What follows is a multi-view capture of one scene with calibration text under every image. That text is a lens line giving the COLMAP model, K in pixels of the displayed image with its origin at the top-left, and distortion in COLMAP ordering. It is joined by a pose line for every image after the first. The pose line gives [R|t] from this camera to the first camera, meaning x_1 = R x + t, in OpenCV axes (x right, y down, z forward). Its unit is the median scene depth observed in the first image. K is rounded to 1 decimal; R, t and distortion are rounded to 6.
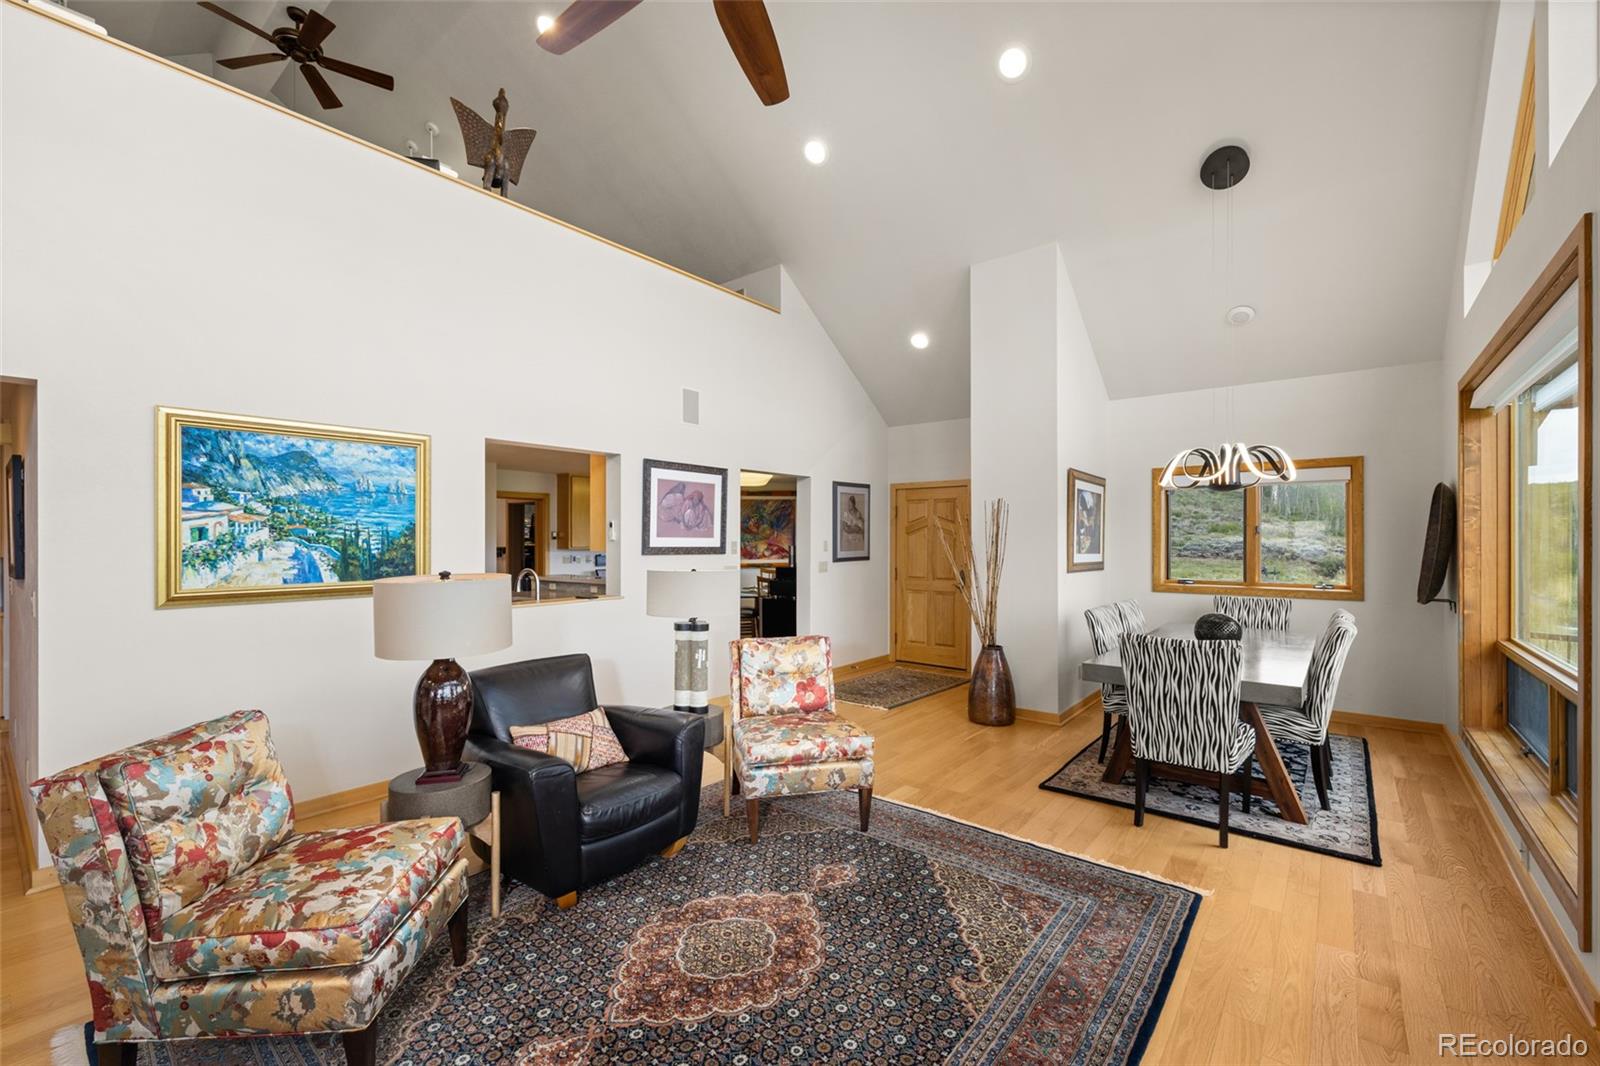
lens RADIAL K [[663.9, 0, 785.3], [0, 663.9, 540.1], [0, 0, 1]] dist [0.002438, 0.000092]
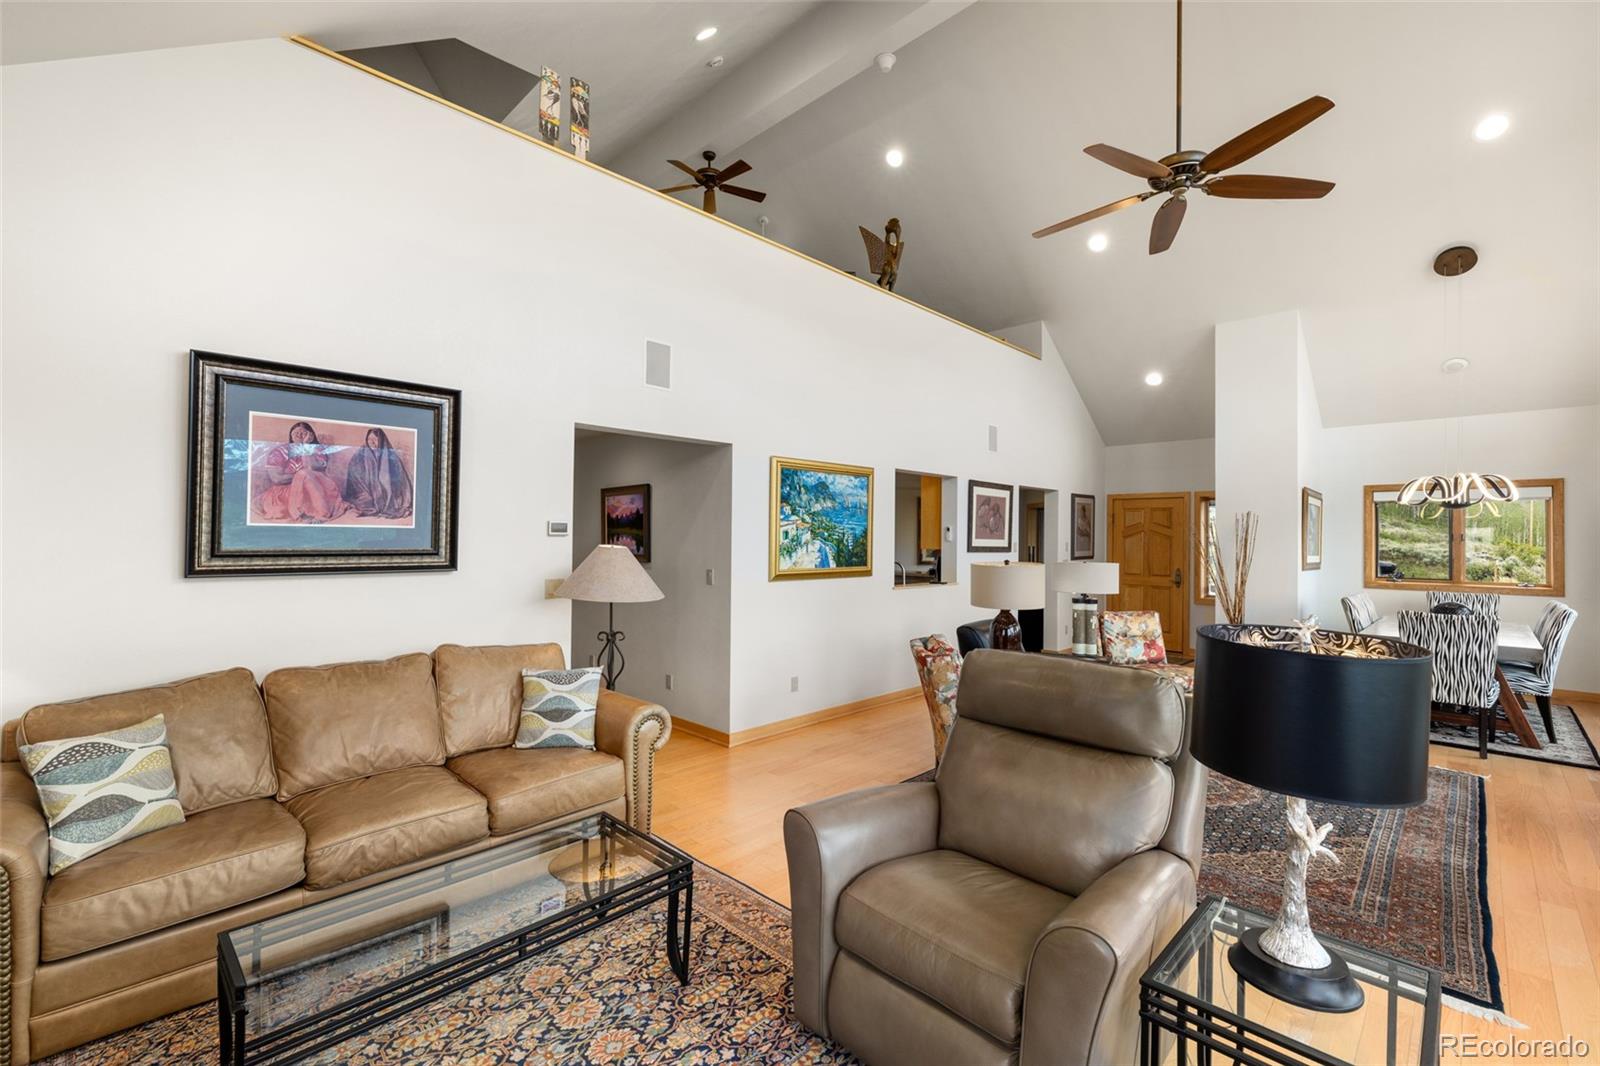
lens RADIAL K [[674.8, 0, 800.0], [0, 674.8, 533.0], [0, 0, 1]] dist [0.003145, 0.000392]
pose [[0.996182, 0.009643, -0.086769, -0.587678], [-0.010466, 0.999904, -0.009032, -0.000184], [0.086673, 0.009905, 0.996188, -0.505967]]
